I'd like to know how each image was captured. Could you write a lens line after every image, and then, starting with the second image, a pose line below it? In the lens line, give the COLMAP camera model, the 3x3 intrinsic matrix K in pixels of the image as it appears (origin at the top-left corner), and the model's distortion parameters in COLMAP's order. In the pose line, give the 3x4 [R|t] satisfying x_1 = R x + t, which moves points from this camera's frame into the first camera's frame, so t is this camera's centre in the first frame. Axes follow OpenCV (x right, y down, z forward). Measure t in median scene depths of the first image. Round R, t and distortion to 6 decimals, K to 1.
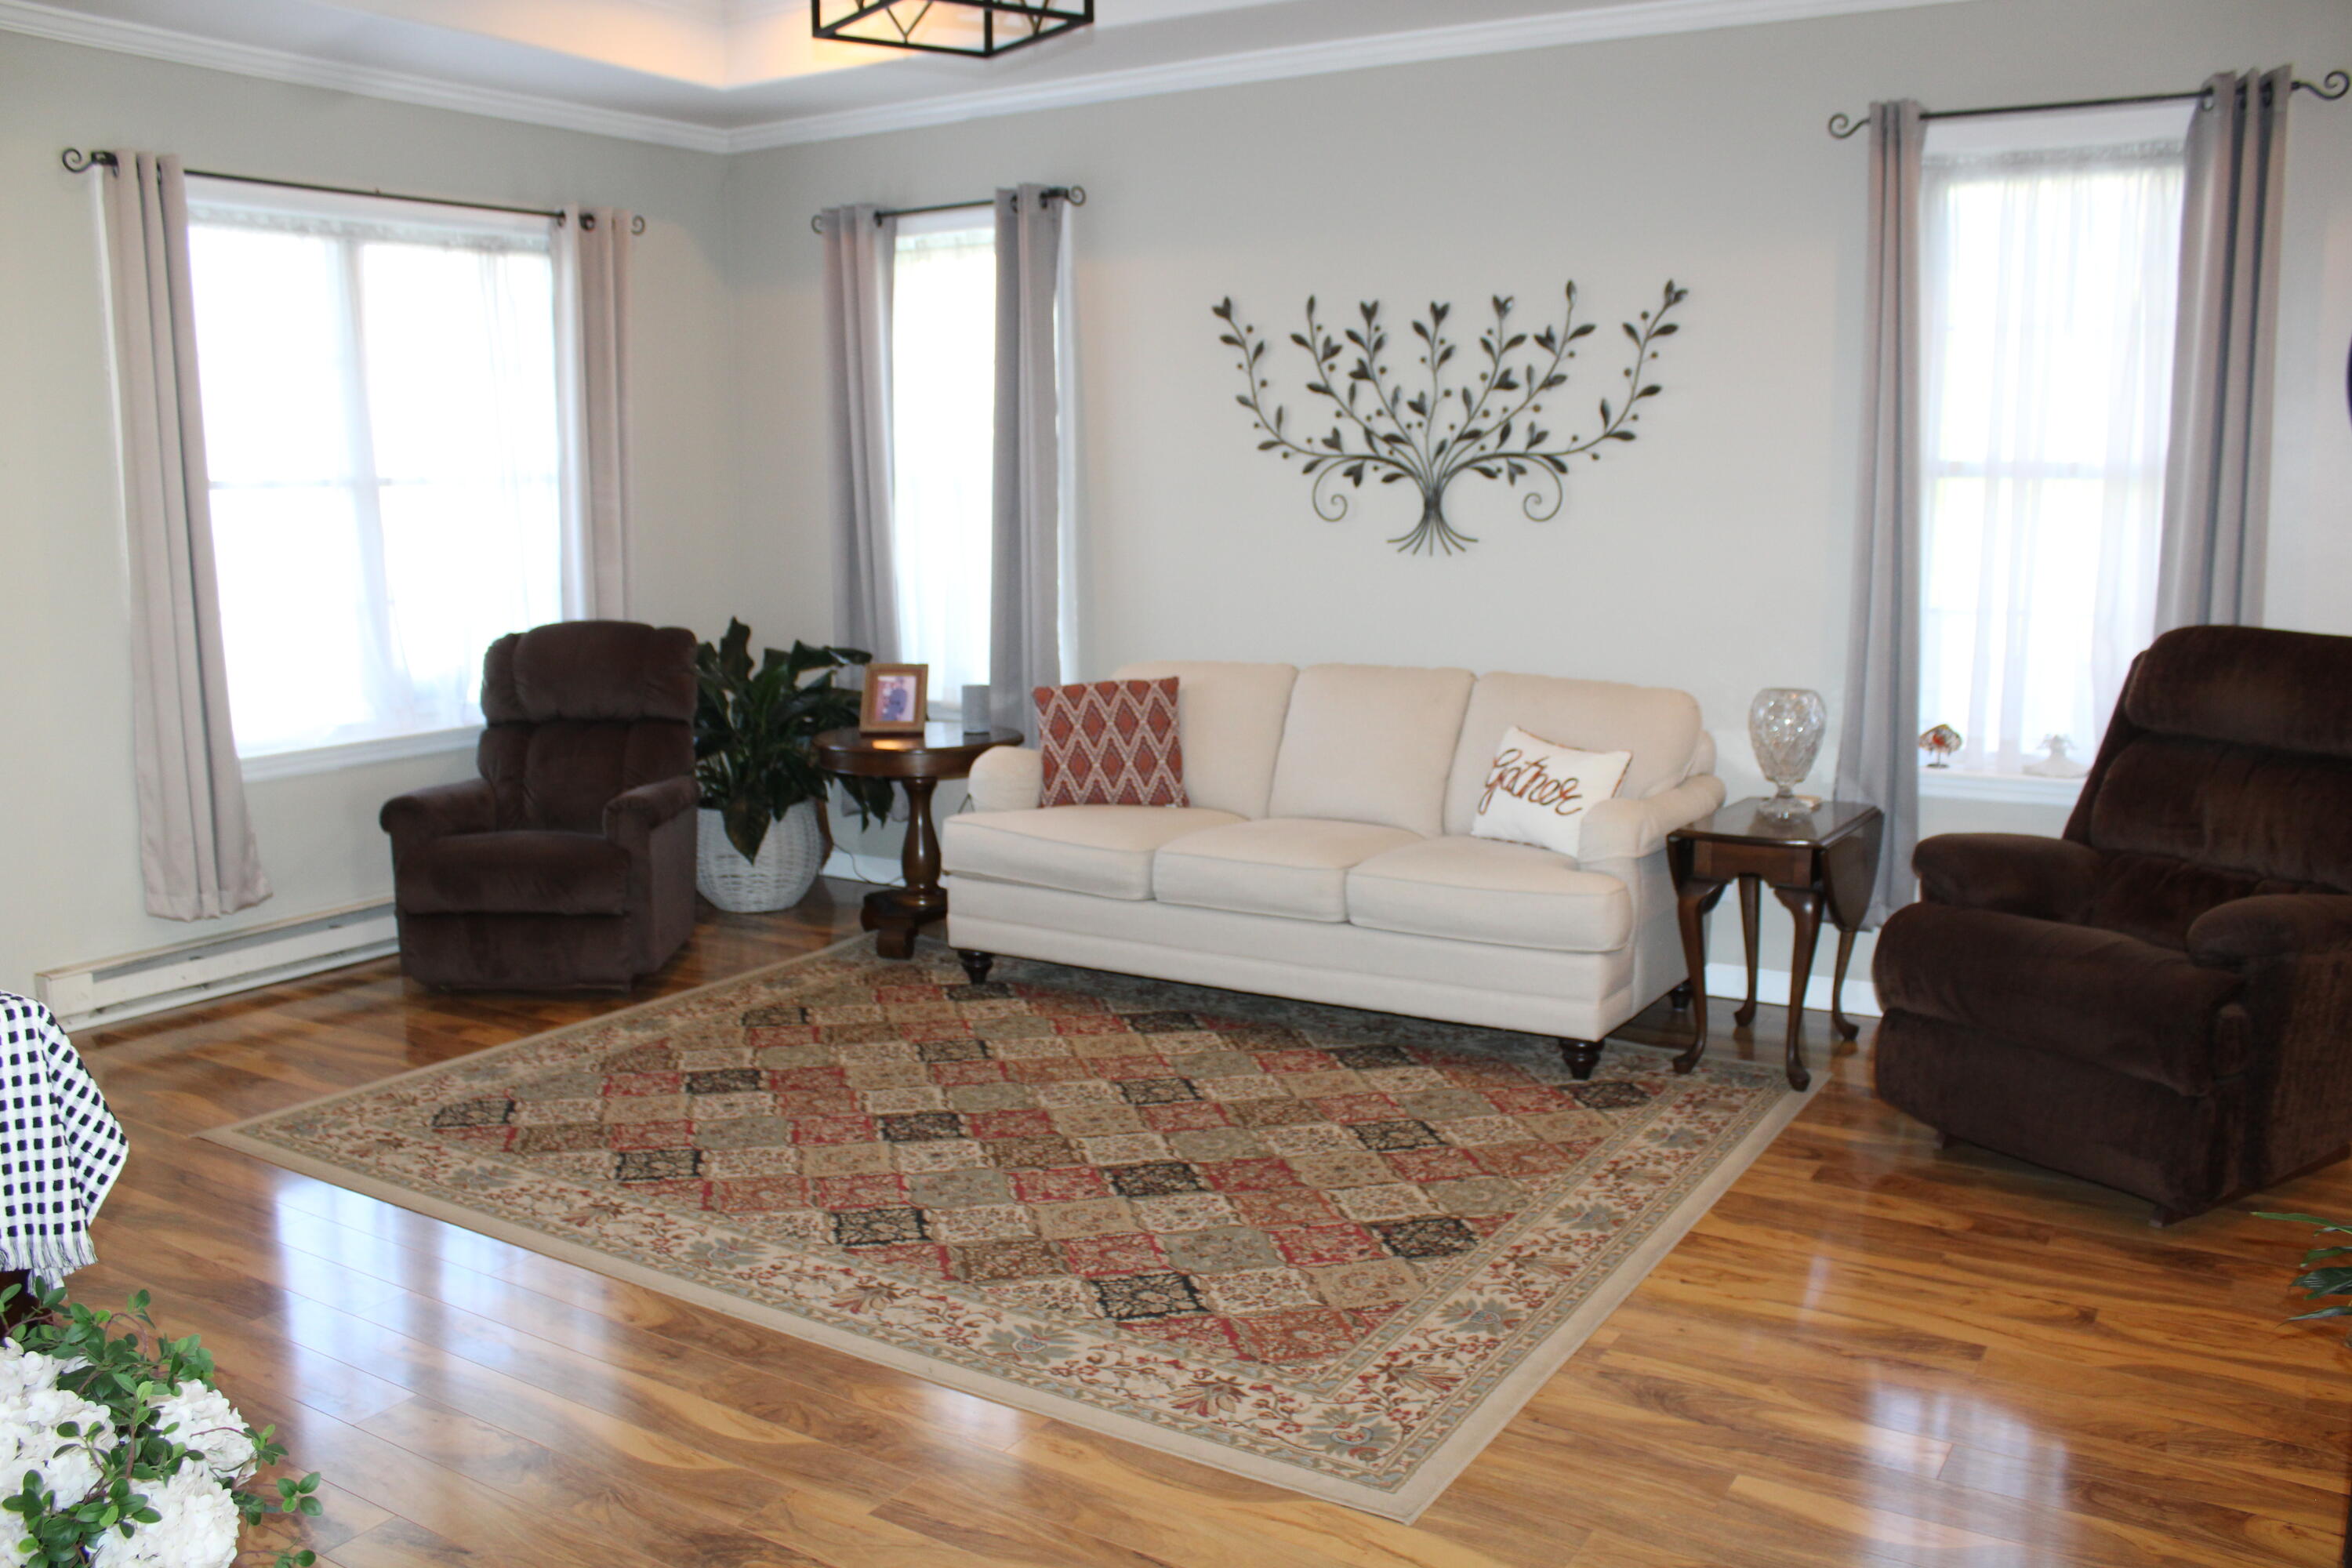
lens RADIAL K [[1949.8, 0, 1186.5], [0, 1949.8, 783.1], [0, 0, 1]] dist [-0.166725, 0.147365]
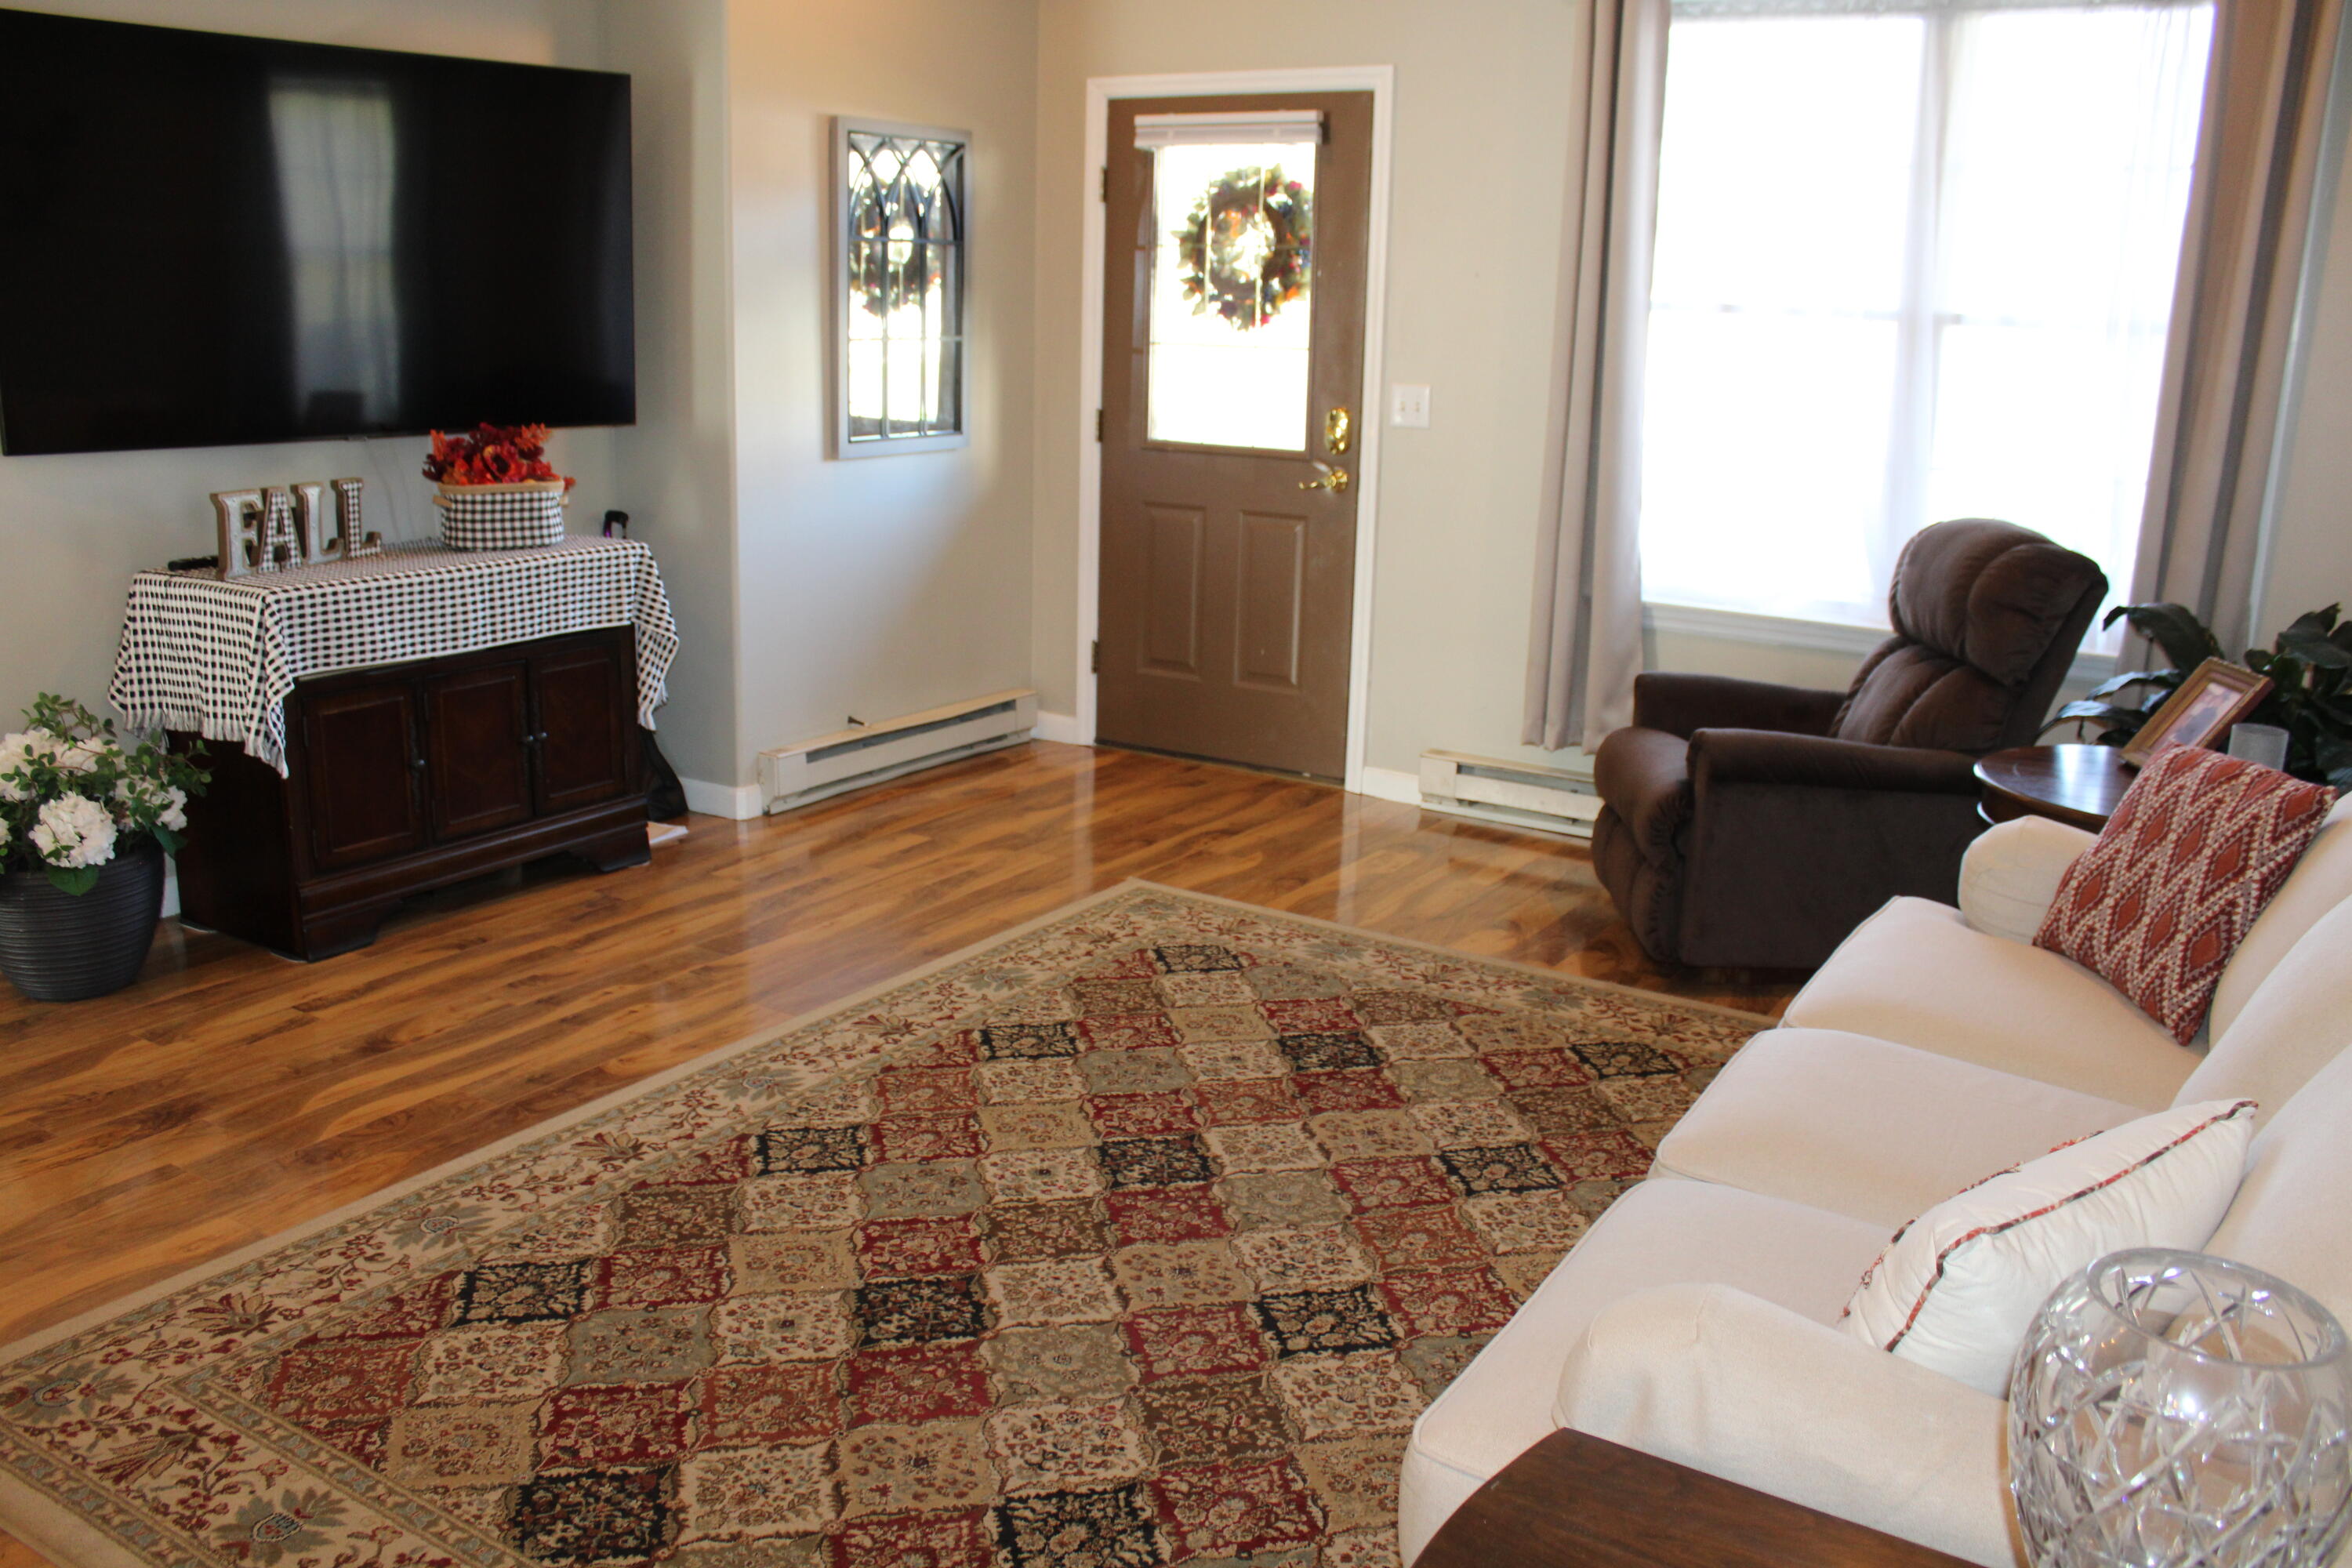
lens RADIAL K [[1949.8, 0, 1180.4], [0, 1949.8, 786.1], [0, 0, 1]] dist [-0.166725, 0.147365]
pose [[-0.002401, 0.250741, -0.968051, 0.550642], [-0.184493, 0.951325, 0.246867, -0.148649], [0.982831, 0.179192, 0.043976, 0.931370]]
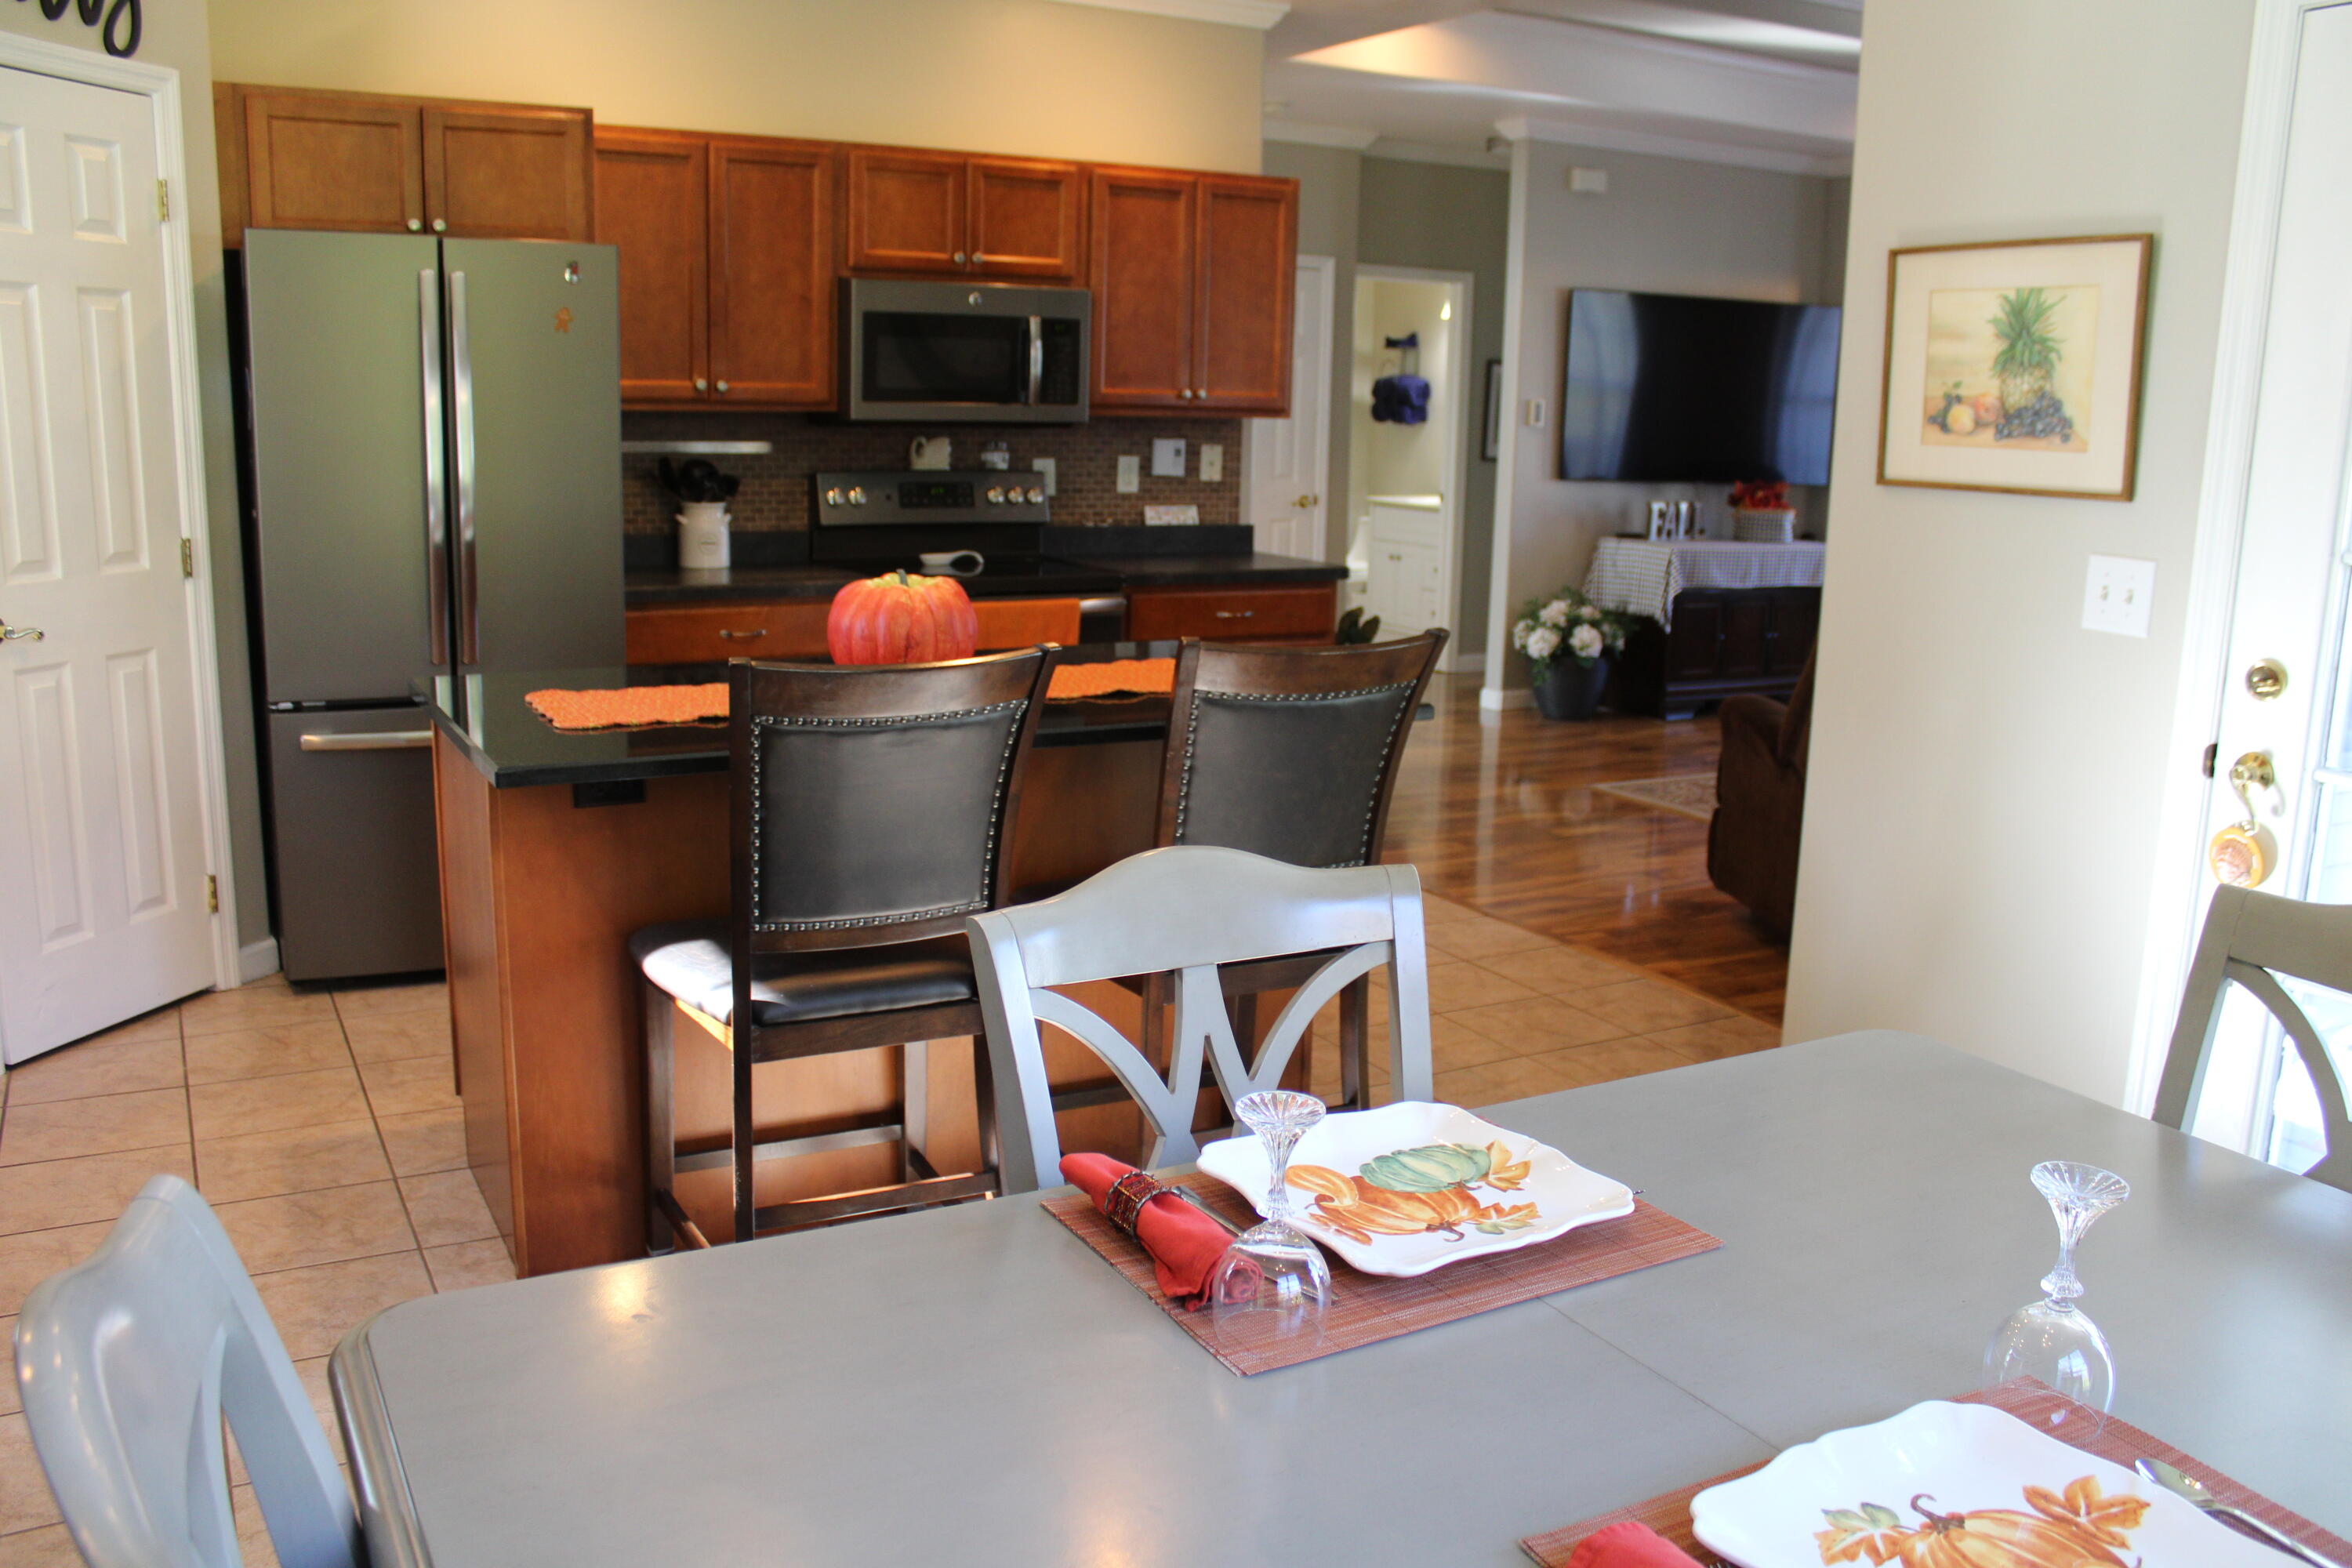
lens RADIAL K [[1949.8, 0, 1199.3], [0, 1949.8, 780.0], [0, 0, 1]] dist [-0.166725, 0.147365]
pose [[-0.478658, 0.163104, -0.862719, 1.674639], [-0.162337, 0.949212, 0.269524, -0.165742], [0.862864, 0.269061, -0.427870, 1.028830]]
